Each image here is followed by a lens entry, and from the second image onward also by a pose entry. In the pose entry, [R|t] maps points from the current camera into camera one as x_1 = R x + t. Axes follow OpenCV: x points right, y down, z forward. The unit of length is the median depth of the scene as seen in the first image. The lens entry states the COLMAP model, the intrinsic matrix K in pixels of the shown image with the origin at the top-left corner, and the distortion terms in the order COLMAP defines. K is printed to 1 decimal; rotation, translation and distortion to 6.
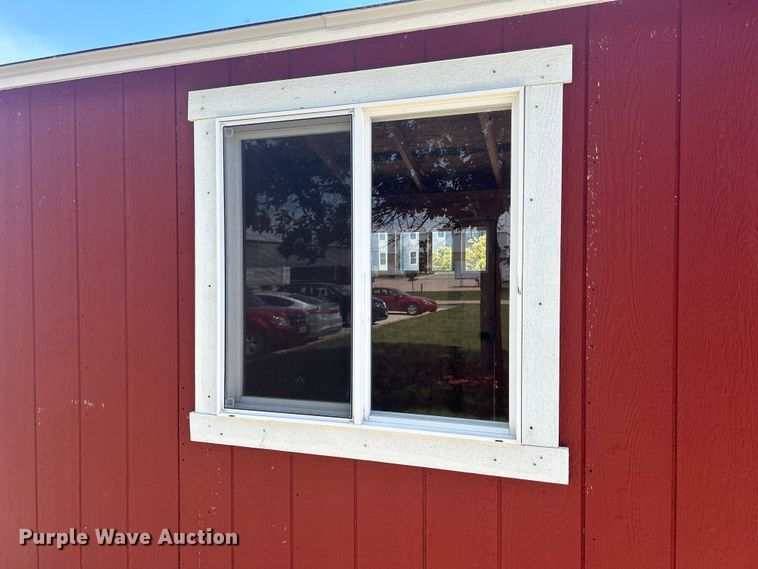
lens RADIAL K [[574.5, 0, 379.0], [0, 574.5, 284.5], [0, 0, 1]] dist [0.071675, -0.085984]
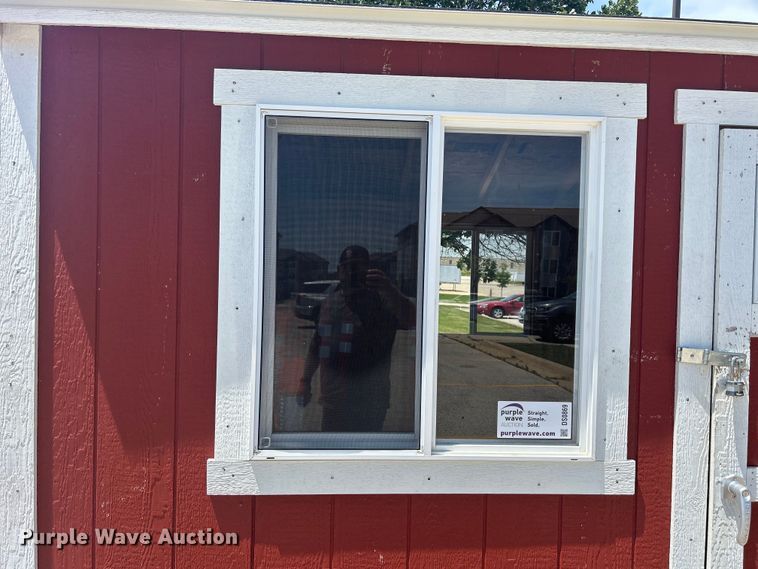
lens RADIAL K [[574.5, 0, 379.0], [0, 574.5, 284.5], [0, 0, 1]] dist [0.071675, -0.085984]
pose [[0.923144, 0.013214, 0.384227, -0.467752], [-0.012557, 0.999912, -0.004217, -0.027336], [-0.384249, -0.000932, 0.923229, 0.171379]]
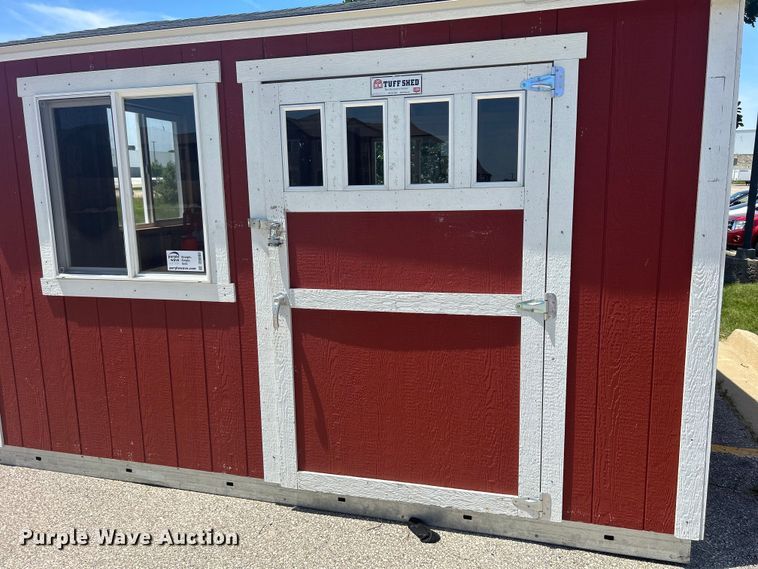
lens RADIAL K [[574.5, 0, 379.0], [0, 574.5, 284.5], [0, 0, 1]] dist [0.071675, -0.085984]
pose [[0.998263, -0.029002, 0.051288, 0.625809], [0.021104, 0.988713, 0.148329, 0.014381], [-0.055011, -0.146989, 0.987607, -0.792351]]
